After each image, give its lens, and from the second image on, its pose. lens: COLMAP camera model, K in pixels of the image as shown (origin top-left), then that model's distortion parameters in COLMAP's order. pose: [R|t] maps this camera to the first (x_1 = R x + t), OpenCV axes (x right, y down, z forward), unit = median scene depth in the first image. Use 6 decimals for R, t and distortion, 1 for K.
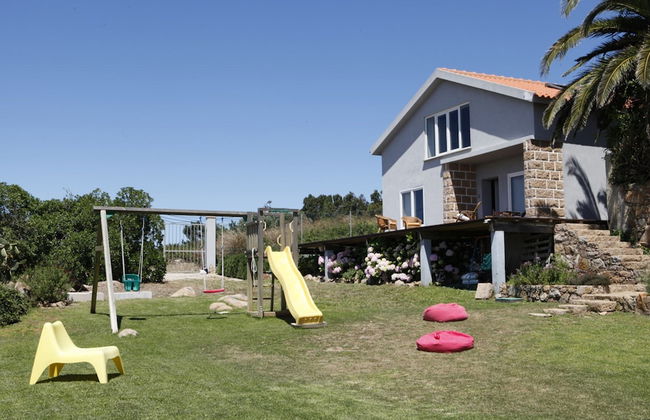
lens RADIAL K [[792.5, 0, 325.0], [0, 792.5, 210.0], [0, 0, 1]] dist [0.007619, -0.004952]
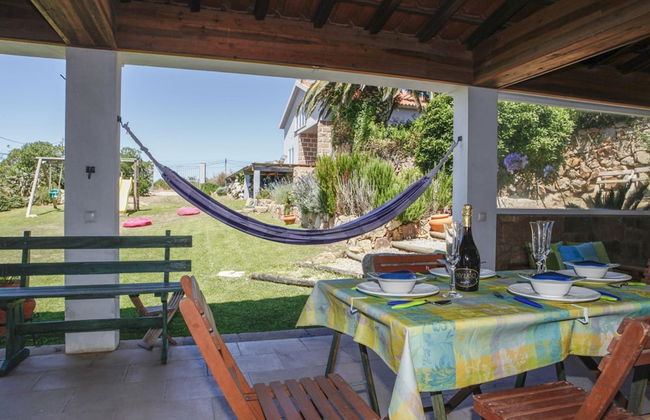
lens RADIAL K [[478.5, 0, 325.0], [0, 478.5, 210.0], [0, 0, 1]] dist [0.004073, 0.005049]
pose [[0.980972, 0.026908, -0.192275, 0.487608], [-0.006426, 0.994307, 0.106363, -0.002525], [0.194042, -0.103103, 0.975560, -0.076695]]
